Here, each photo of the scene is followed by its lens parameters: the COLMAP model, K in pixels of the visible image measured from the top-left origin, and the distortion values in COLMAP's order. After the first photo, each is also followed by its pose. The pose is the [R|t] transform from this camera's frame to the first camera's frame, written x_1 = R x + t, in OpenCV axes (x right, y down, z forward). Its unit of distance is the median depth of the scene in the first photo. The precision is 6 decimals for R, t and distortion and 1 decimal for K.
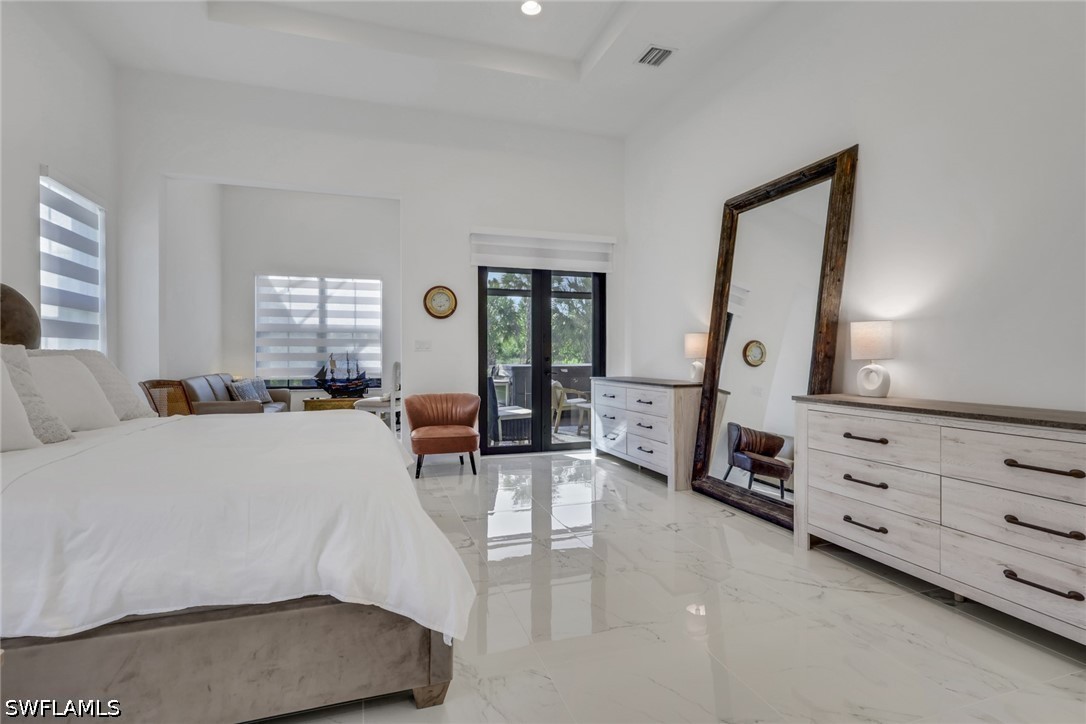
lens RADIAL K [[530.2, 0, 539.0], [0, 530.2, 359.6], [0, 0, 1]] dist [-0.000207, -0.000094]
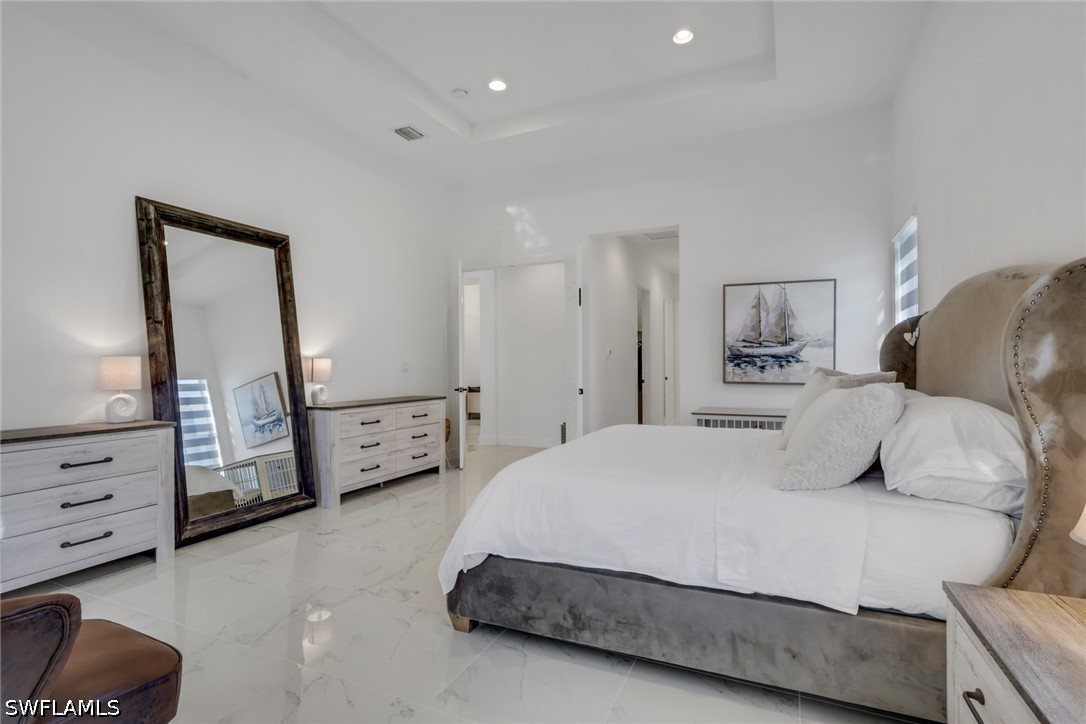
lens RADIAL K [[530.2, 0, 541.5], [0, 530.2, 363.7], [0, 0, 1]] dist [-0.000207, -0.000094]
pose [[-0.734175, 0.008930, 0.678902, -0.848625], [0.013429, 0.999909, 0.001370, -0.041891], [-0.678828, 0.010122, -0.734228, 1.500181]]
